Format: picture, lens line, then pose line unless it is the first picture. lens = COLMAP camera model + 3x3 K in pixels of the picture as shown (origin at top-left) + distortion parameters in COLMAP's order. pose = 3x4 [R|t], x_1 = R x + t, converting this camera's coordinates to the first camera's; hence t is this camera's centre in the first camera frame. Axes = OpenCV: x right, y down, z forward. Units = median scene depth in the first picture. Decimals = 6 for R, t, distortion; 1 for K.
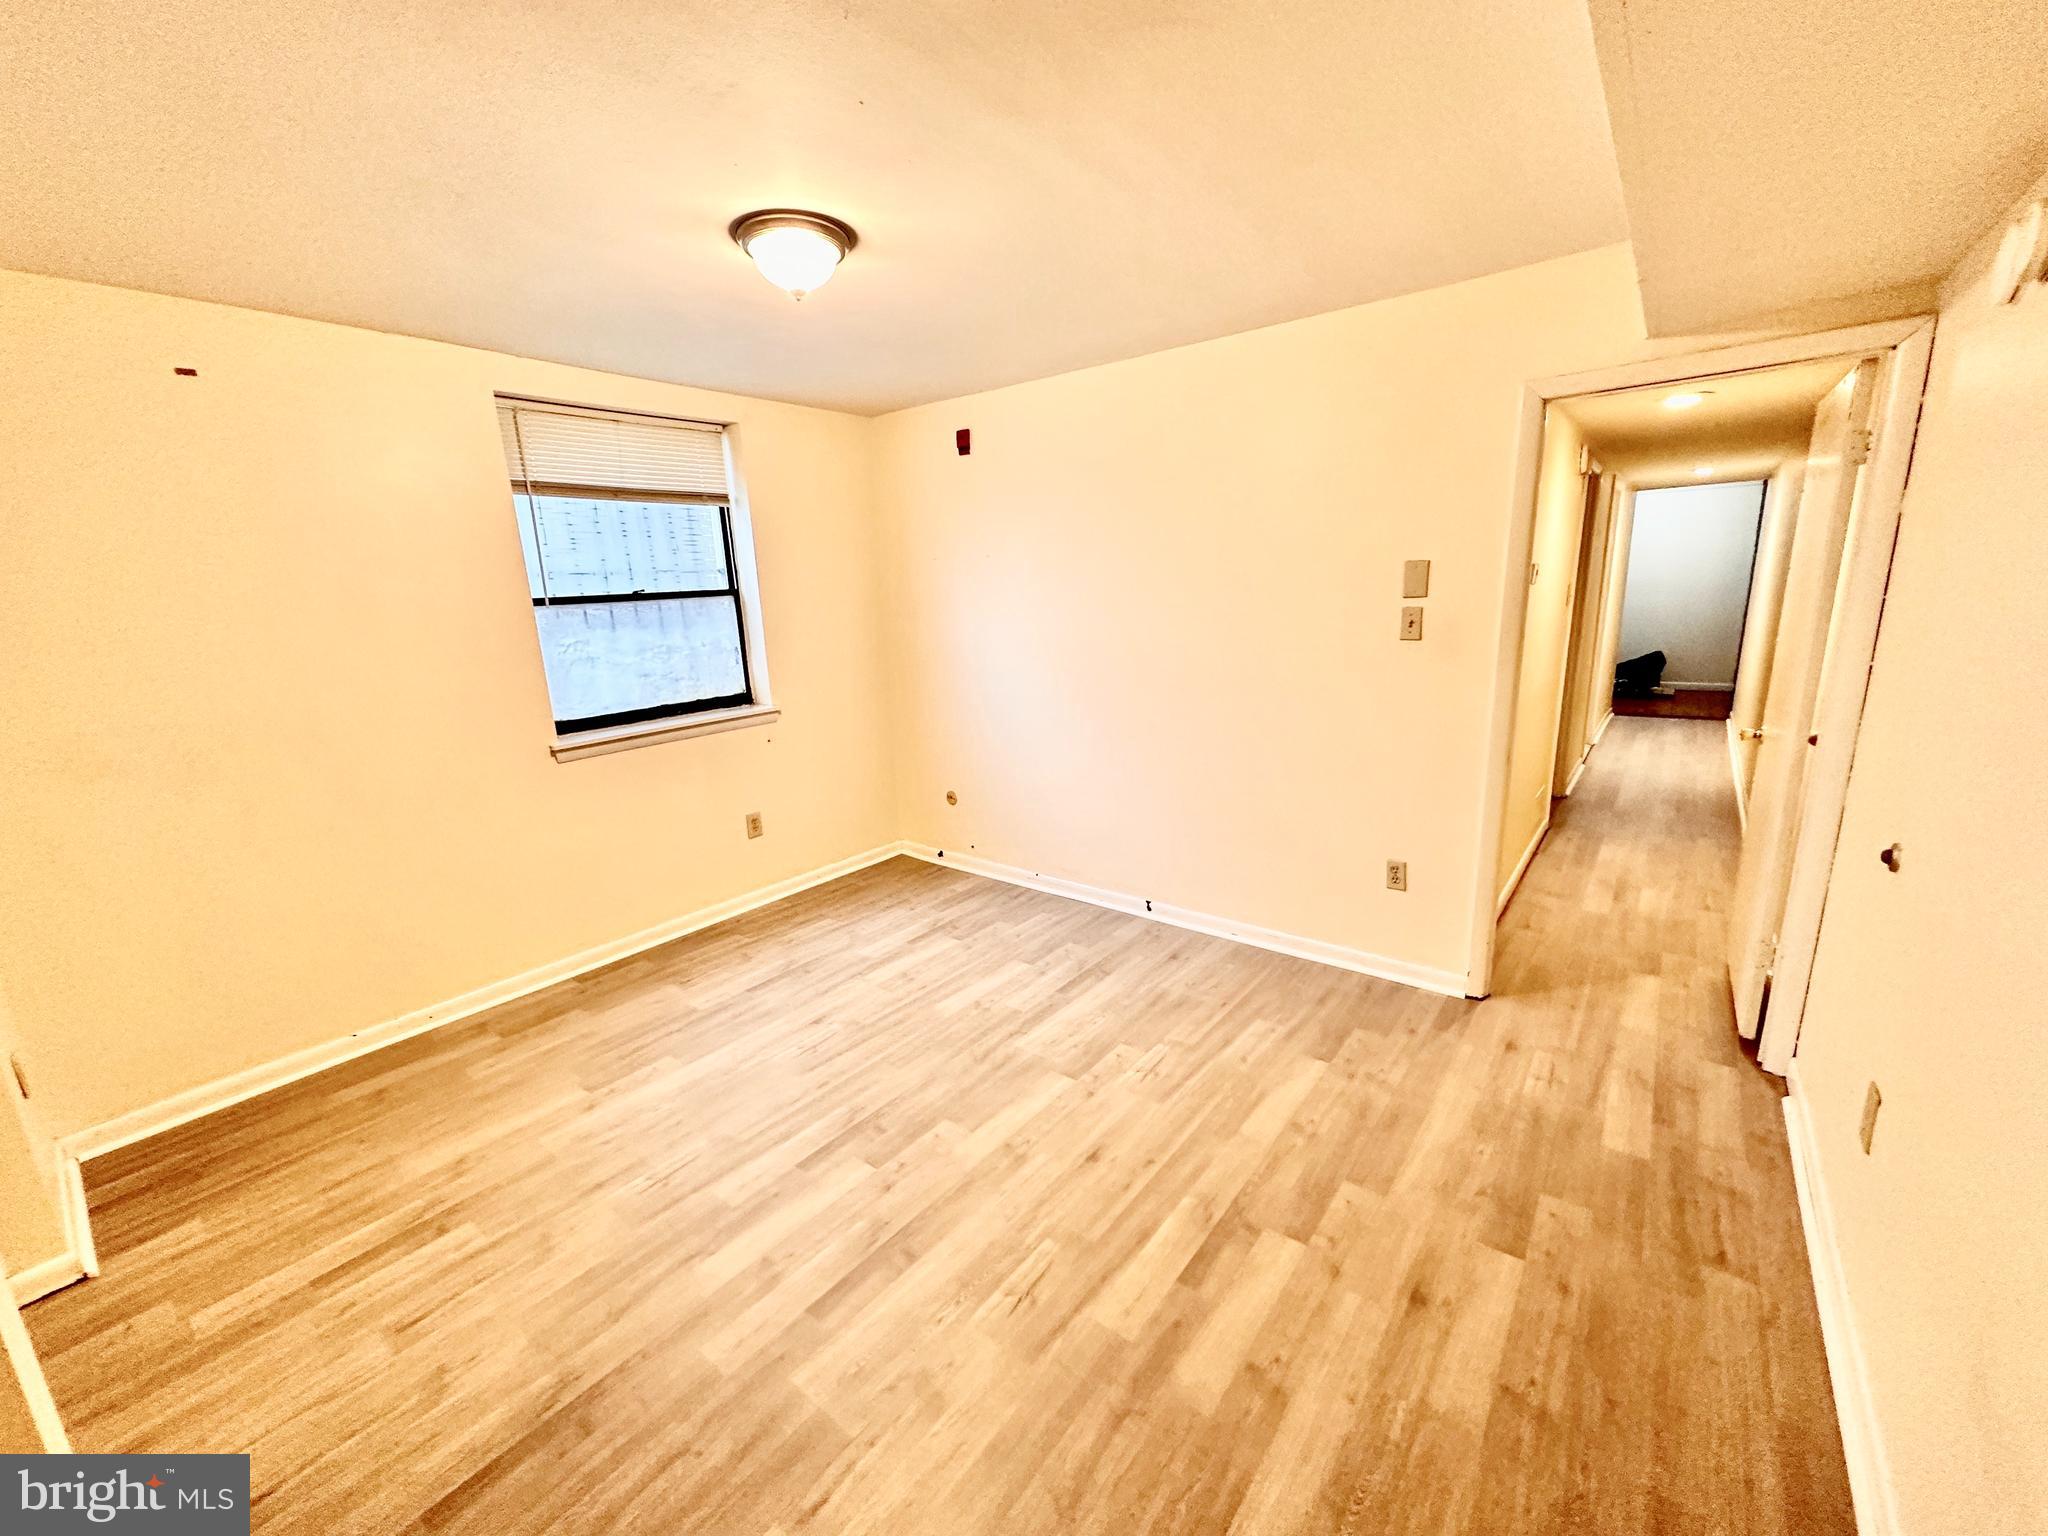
lens RADIAL K [[815.3, 0, 1020.7], [0, 815.3, 766.1], [0, 0, 1]] dist [0.000538, 0.000293]
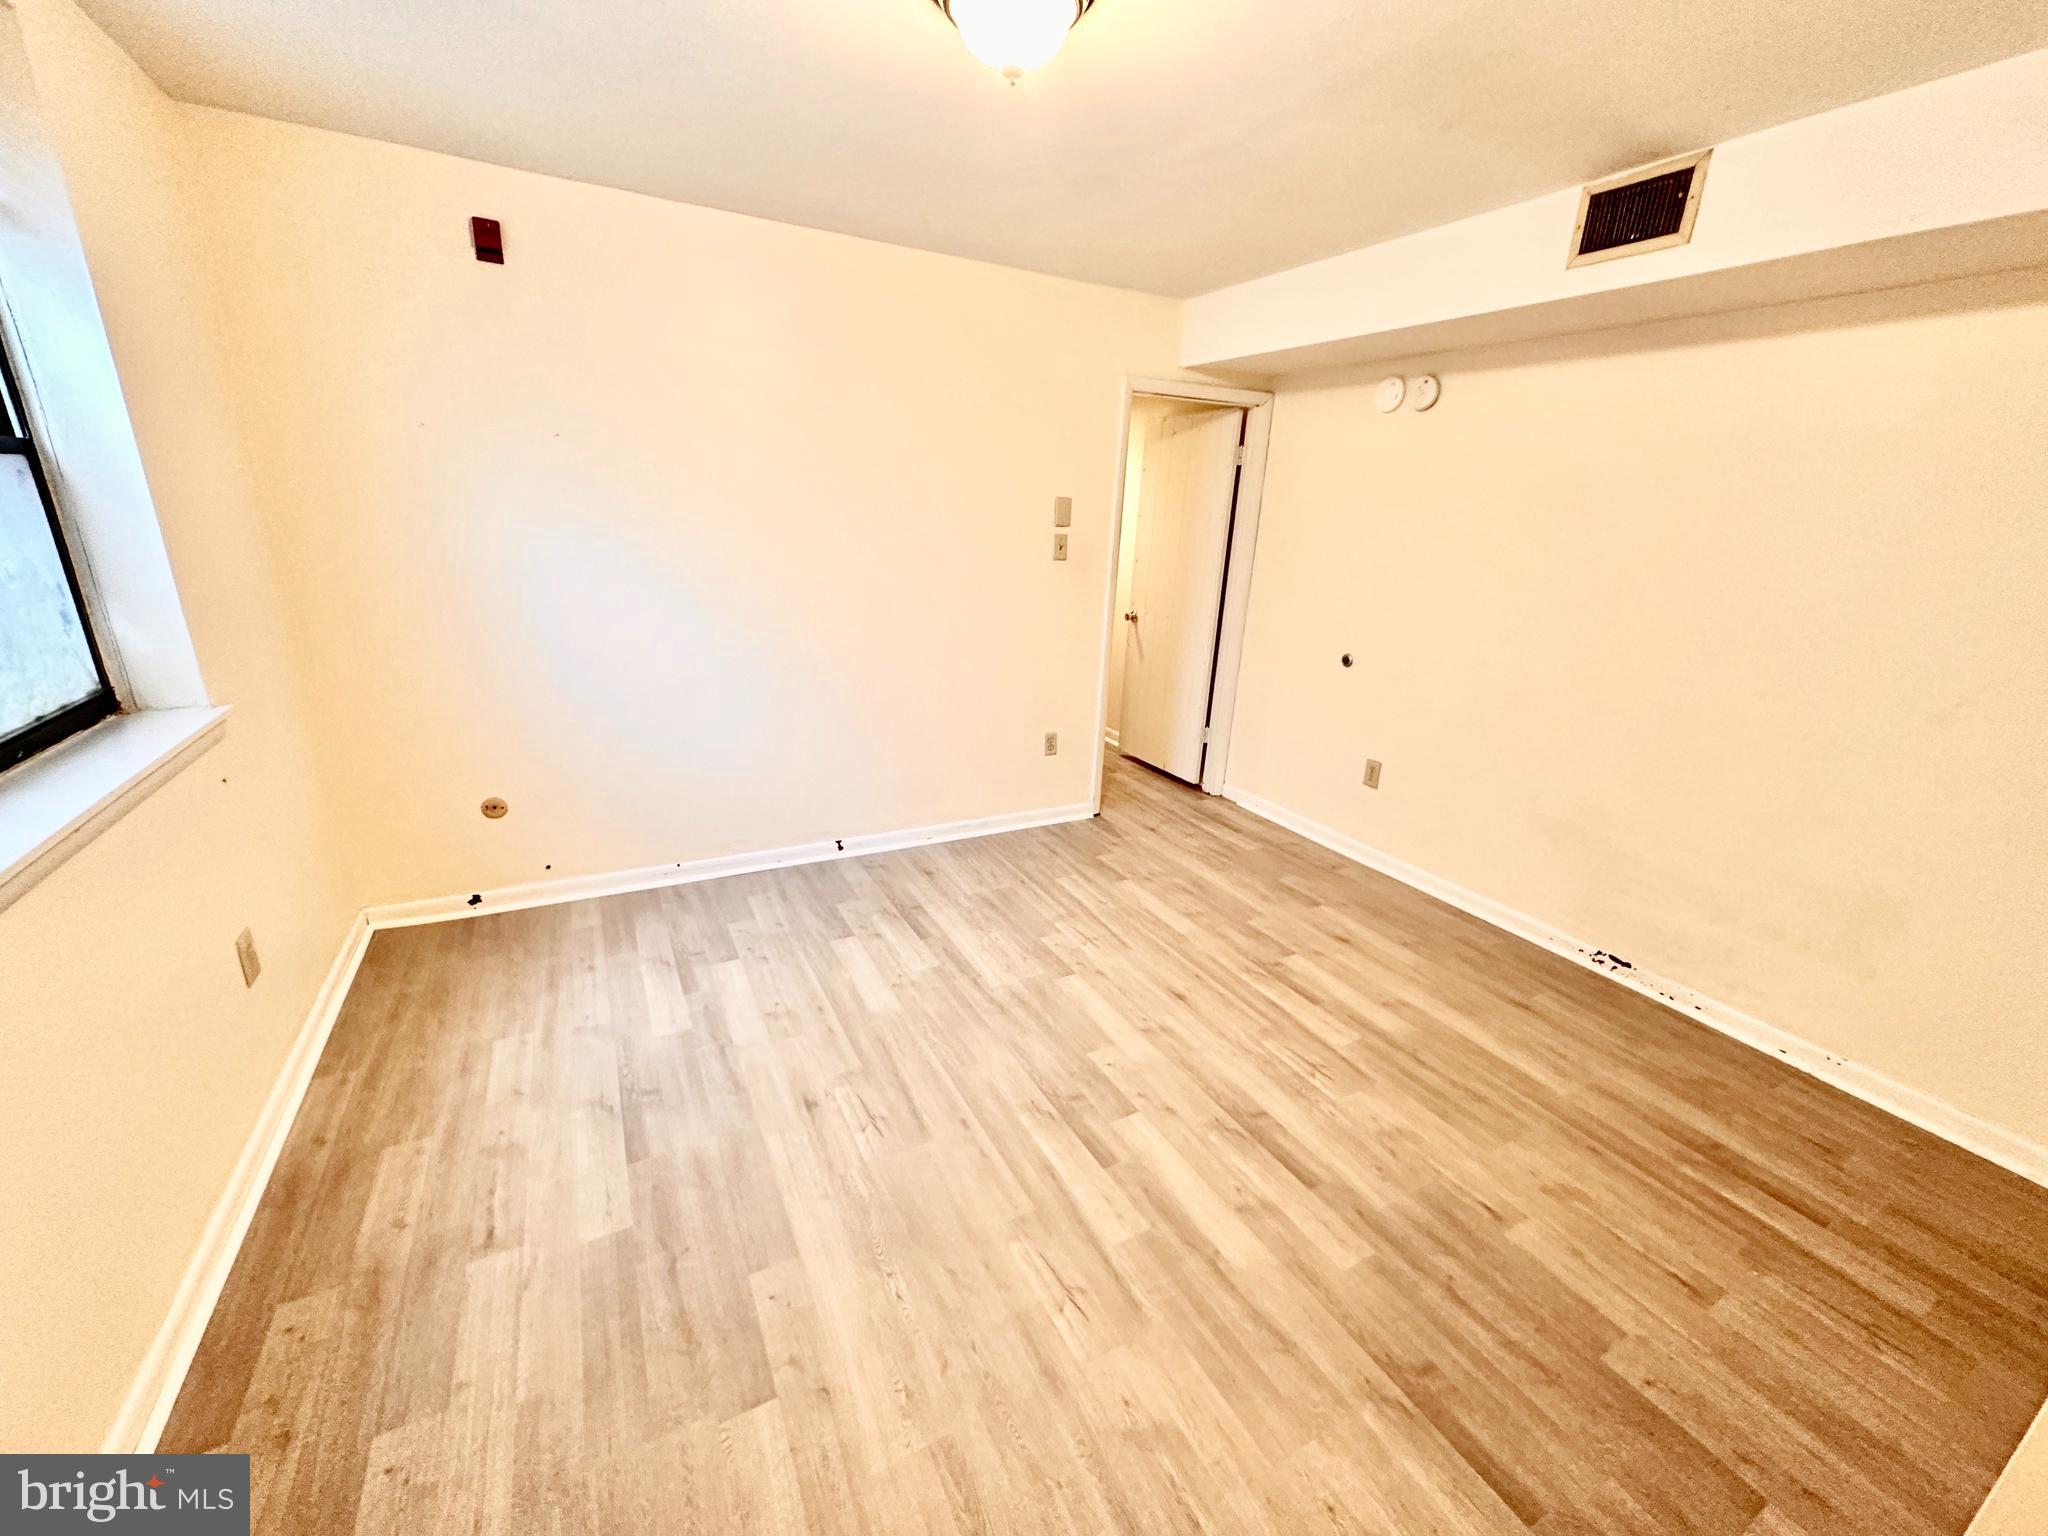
lens RADIAL K [[815.3, 0, 1016.5], [0, 815.3, 774.1], [0, 0, 1]] dist [0.000538, 0.000293]
pose [[0.394074, -0.239266, 0.887388, -0.828247], [0.142929, 0.969726, 0.197994, -0.097576], [-0.907897, 0.048809, 0.416342, 0.574503]]
